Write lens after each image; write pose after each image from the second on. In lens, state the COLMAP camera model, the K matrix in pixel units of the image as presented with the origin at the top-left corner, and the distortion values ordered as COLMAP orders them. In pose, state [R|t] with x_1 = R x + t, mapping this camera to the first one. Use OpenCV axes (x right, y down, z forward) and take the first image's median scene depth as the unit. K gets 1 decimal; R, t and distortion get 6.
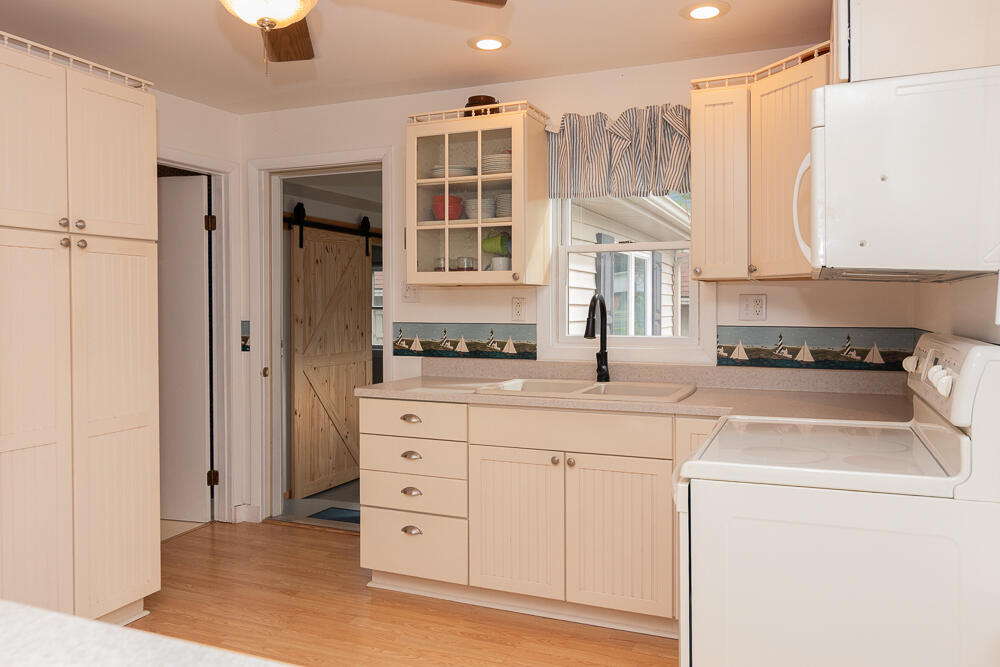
lens RADIAL K [[728.8, 0, 499.3], [0, 728.8, 318.7], [0, 0, 1]] dist [0.006416, 0.000917]
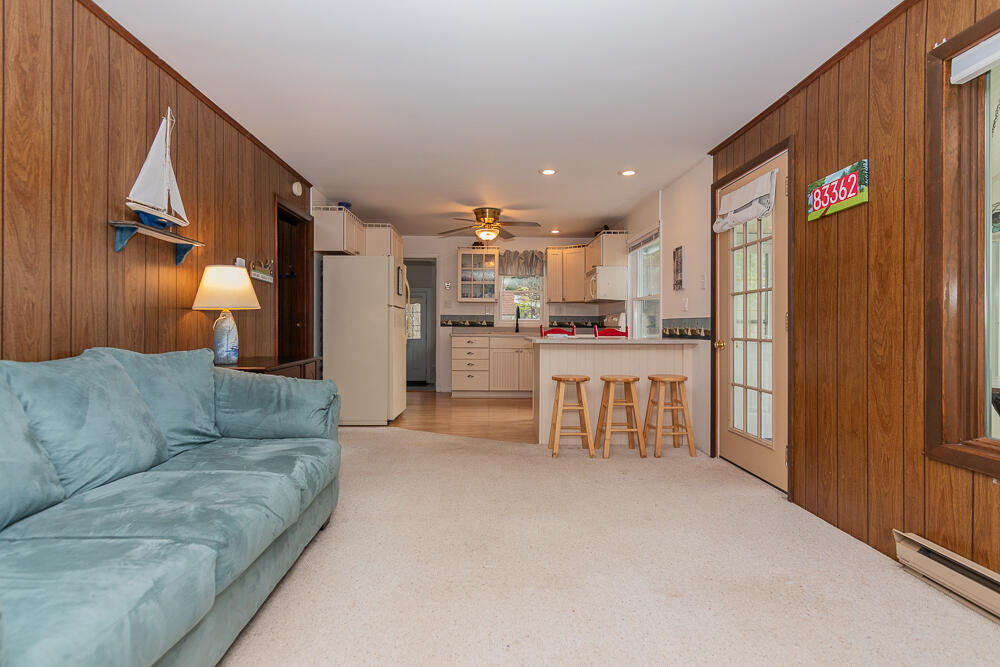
lens RADIAL K [[500.7, 0, 484.1], [0, 500.7, 330.2], [0, 0, 1]] dist [0.000360, 0.000089]
pose [[0.923178, 0.003267, 0.384359, -0.864305], [0.000115, 0.999961, -0.008777, 0.095893], [-0.384373, 0.008147, 0.923142, -1.028255]]
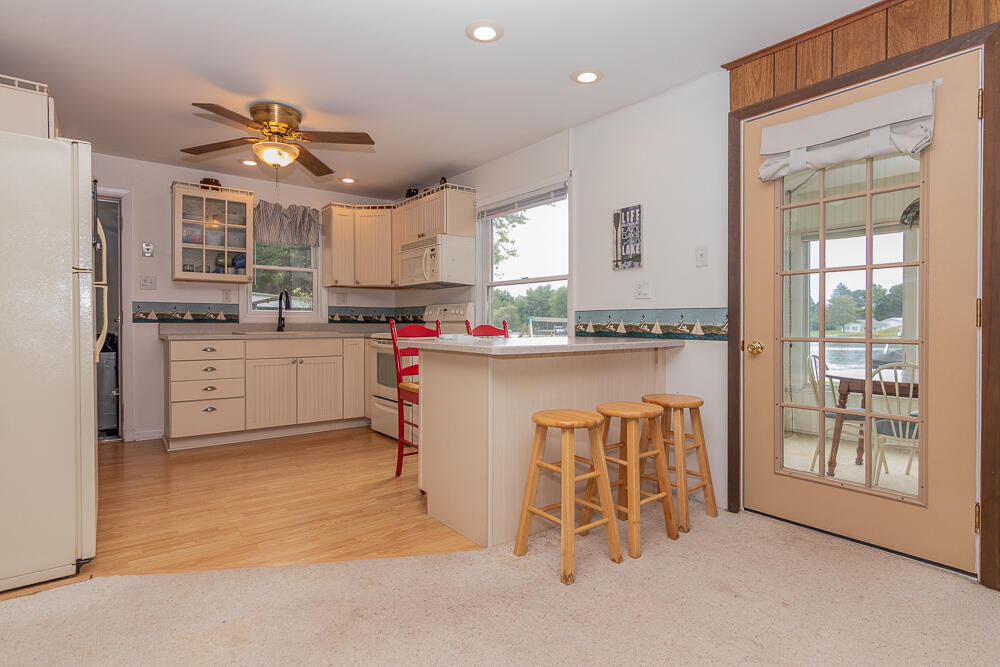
lens RADIAL K [[515.9, 0, 495.5], [0, 515.9, 328.6], [0, 0, 1]] dist [-0.001550, -0.000243]
pose [[0.506317, -0.006736, 0.862321, -0.826343], [0.012613, 0.999920, 0.000405, 0.084920], [-0.862255, 0.010671, 0.506361, -0.286768]]
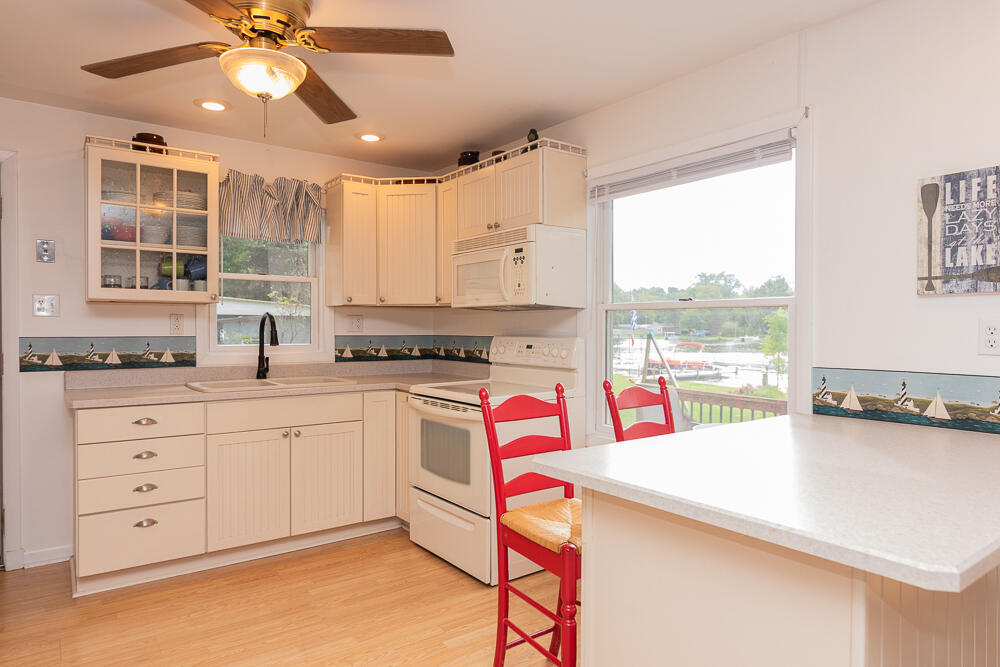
lens RADIAL K [[620.9, 0, 500.0], [0, 620.9, 333.5], [0, 0, 1]] dist [0.000147, -0.000447]
pose [[0.515992, -0.006520, 0.856568, -0.599372], [0.013109, 0.999914, -0.000286, 0.009887], [-0.856493, 0.011376, 0.516034, 0.048728]]
